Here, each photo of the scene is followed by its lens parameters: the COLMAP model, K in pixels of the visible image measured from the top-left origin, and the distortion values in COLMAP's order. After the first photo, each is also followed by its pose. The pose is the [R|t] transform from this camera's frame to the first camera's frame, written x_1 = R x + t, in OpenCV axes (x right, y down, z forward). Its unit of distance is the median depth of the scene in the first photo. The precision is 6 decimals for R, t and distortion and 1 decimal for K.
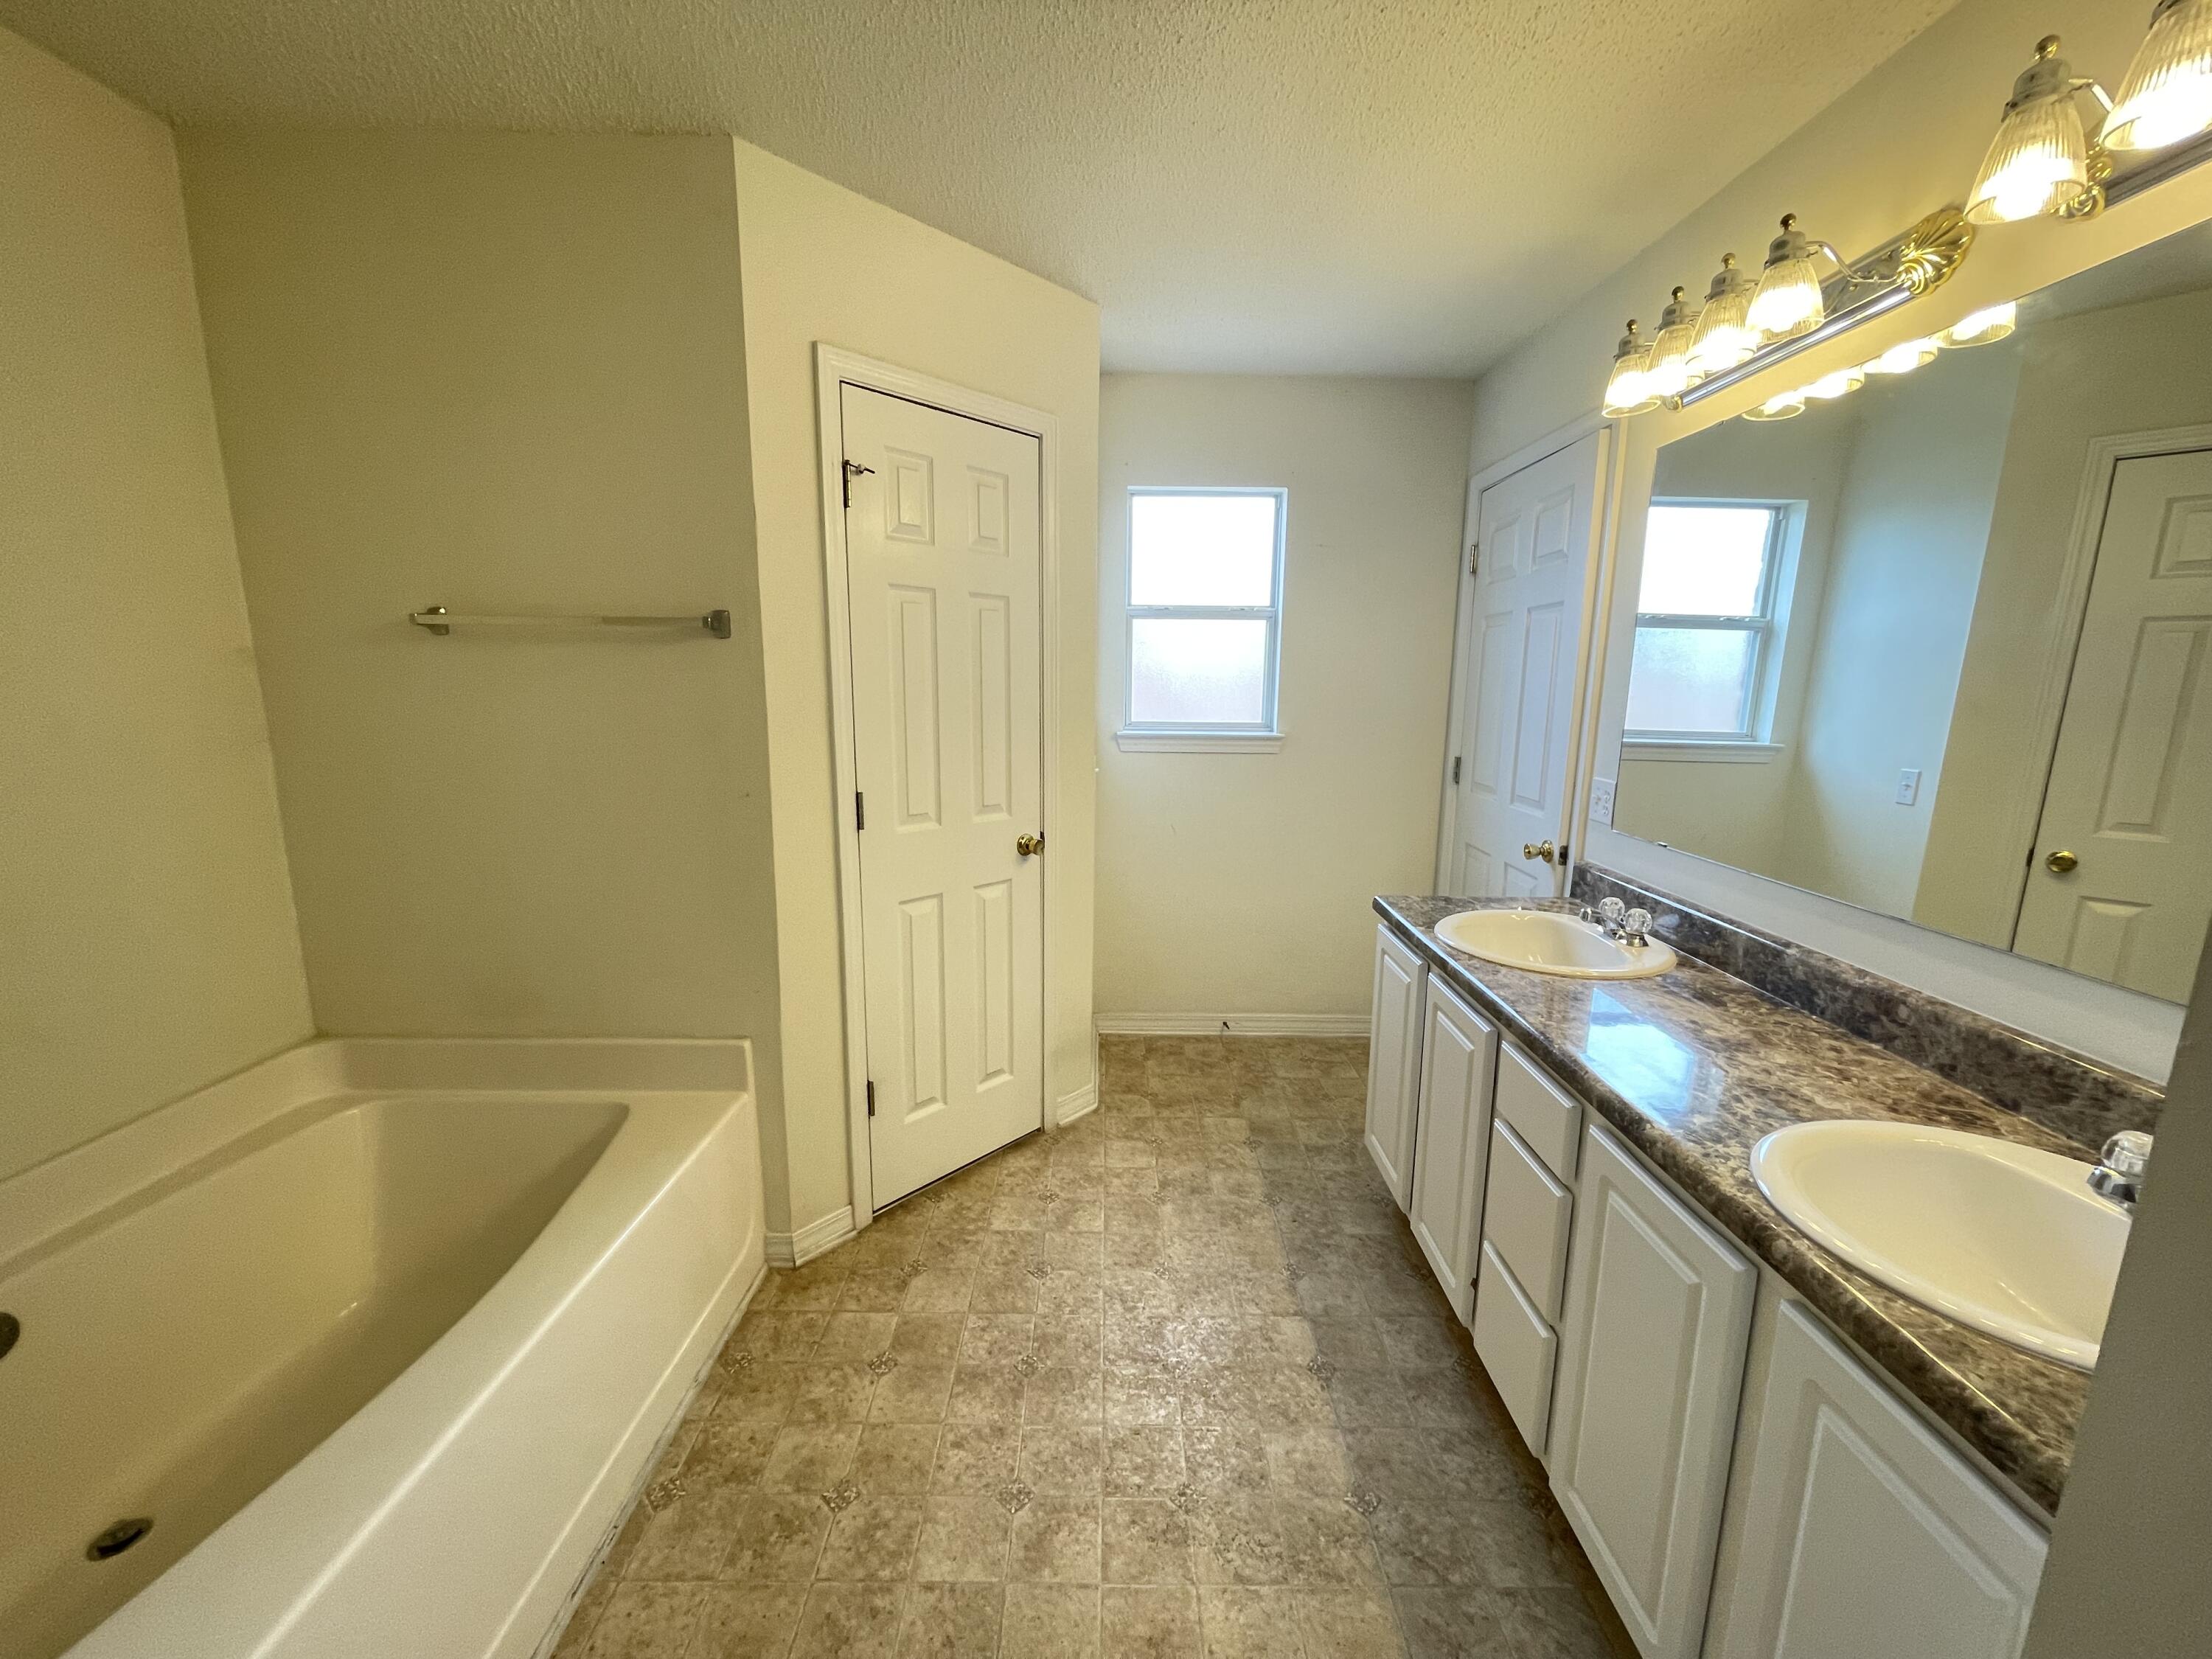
lens RADIAL K [[887.7, 0, 1102.7], [0, 887.7, 842.1], [0, 0, 1]] dist [0.002997, -0.001355]
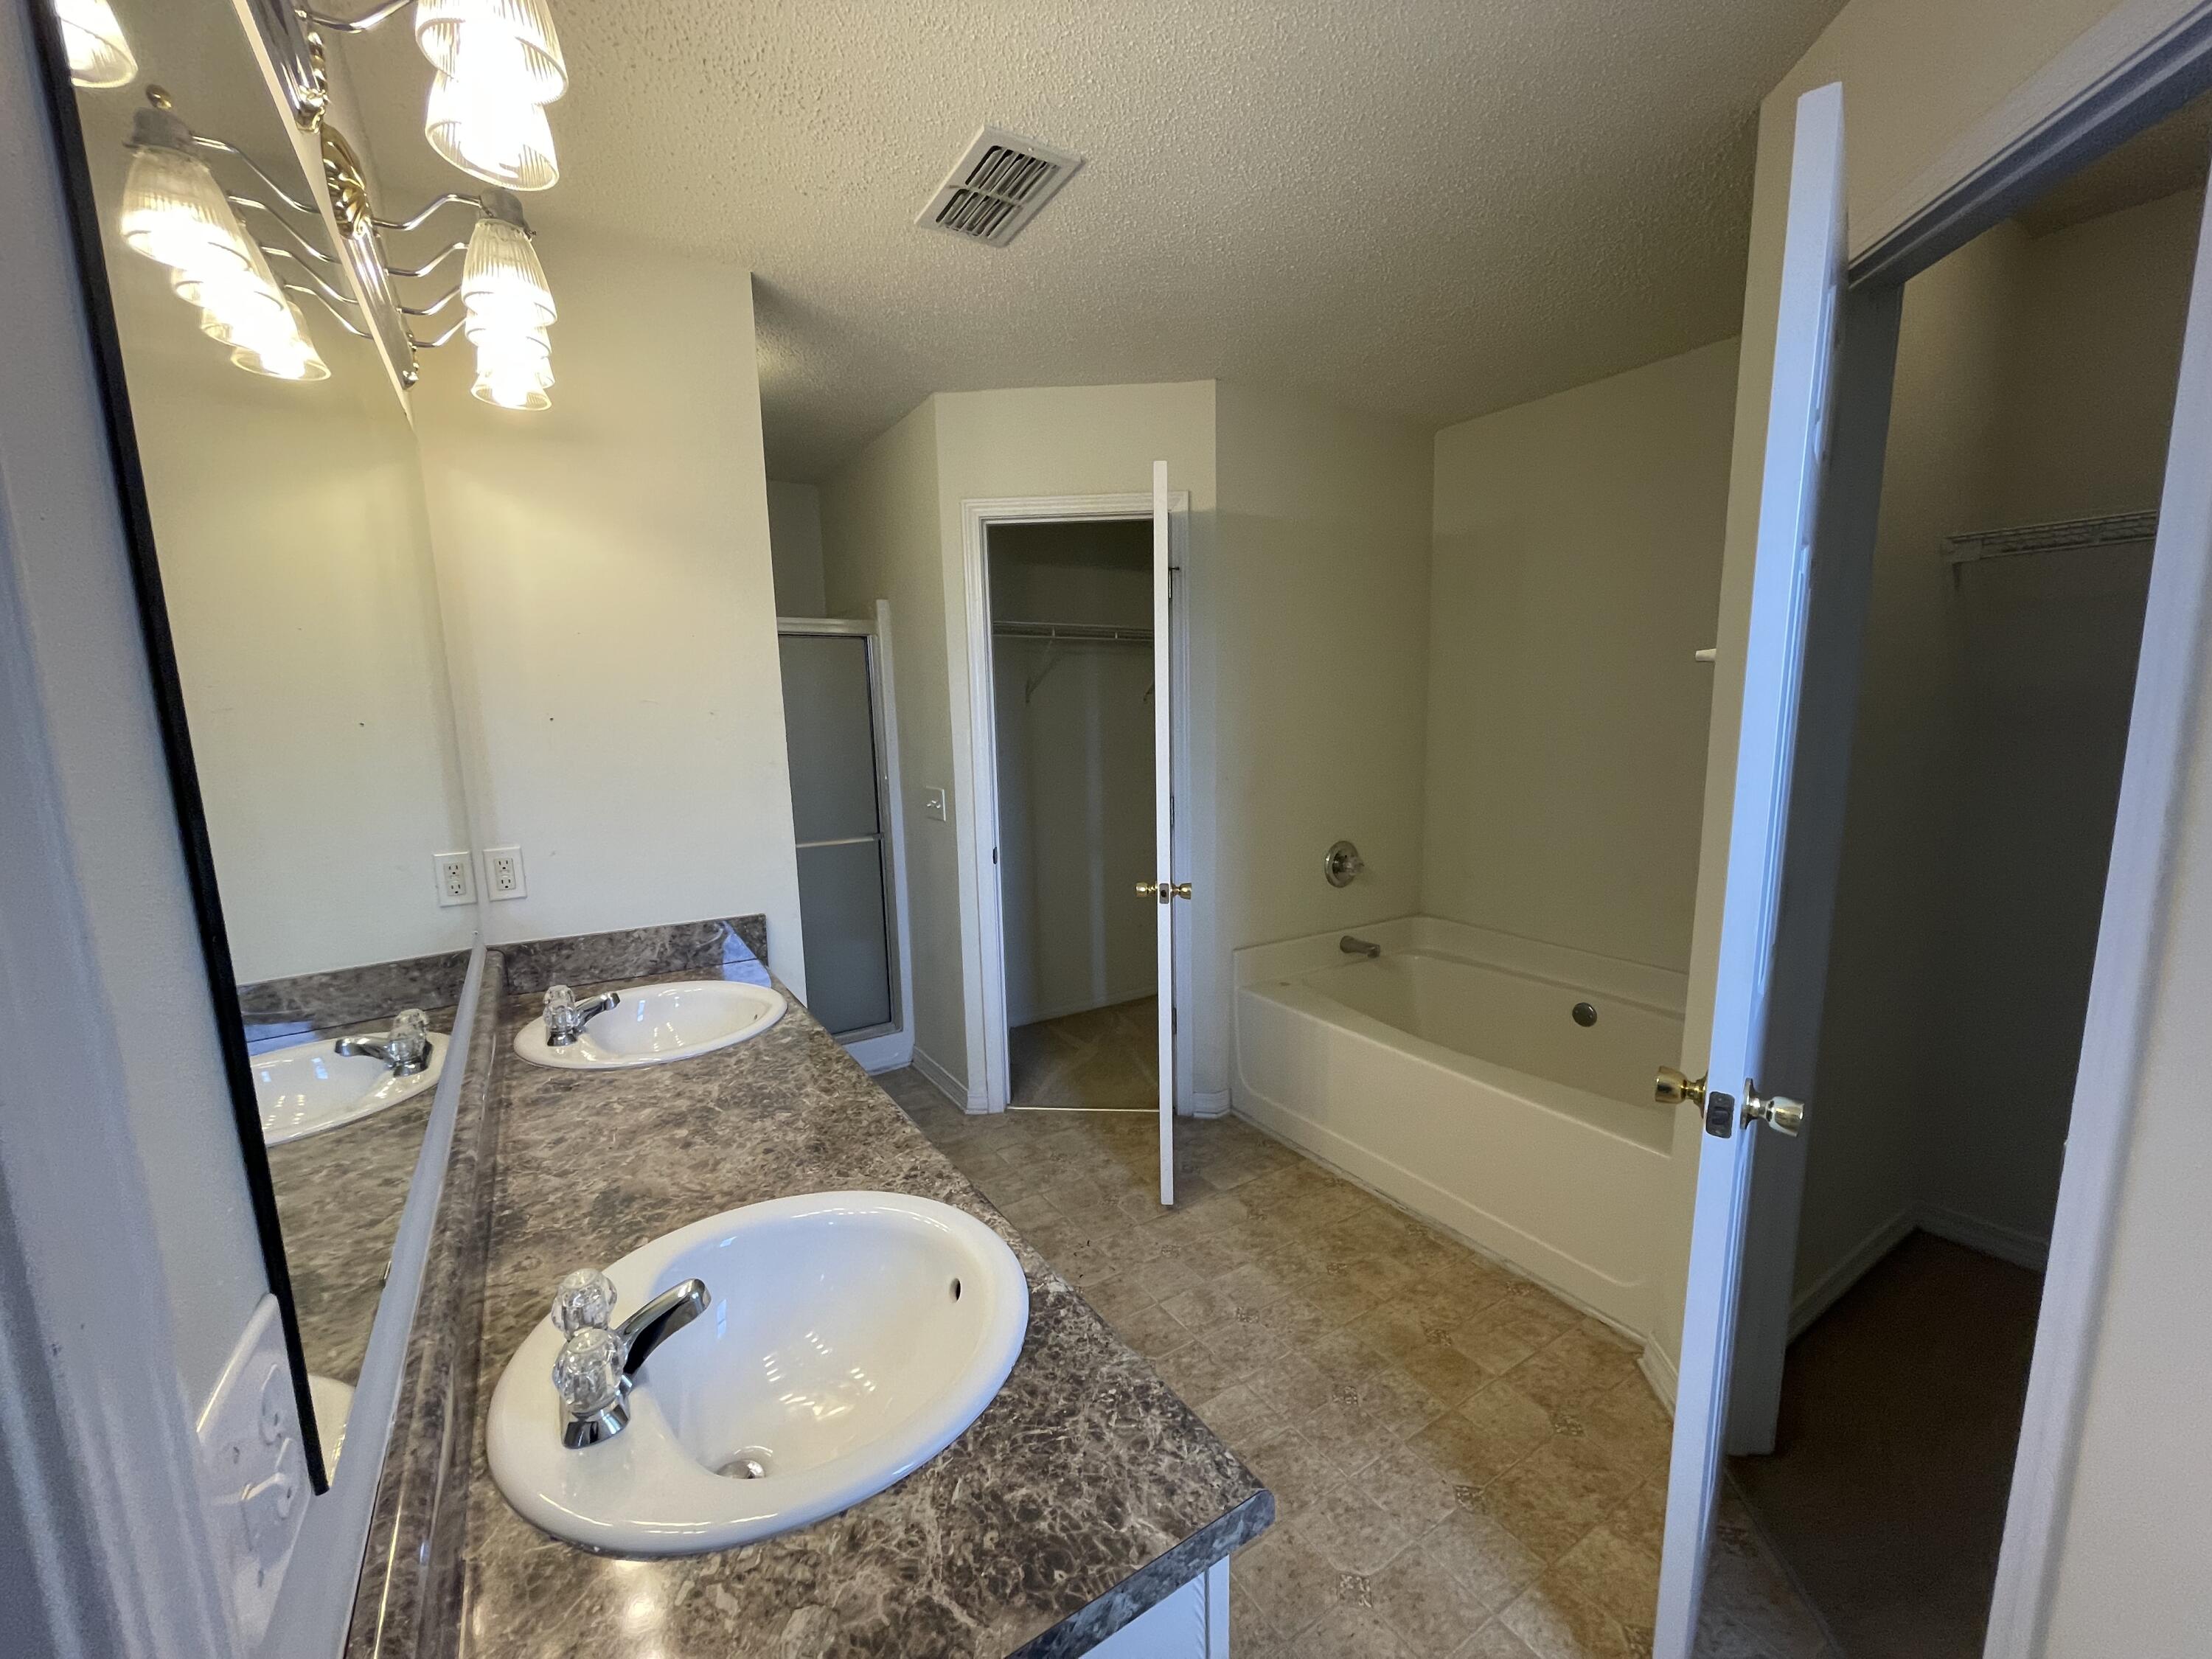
lens RADIAL K [[887.7, 0, 1102.7], [0, 887.7, 836.2], [0, 0, 1]] dist [0.002997, -0.001355]
pose [[-0.839229, 0.087105, -0.536756, 0.796243], [-0.087089, 0.952815, 0.290790, -0.352020], [0.536759, 0.290785, -0.792044, 1.853934]]
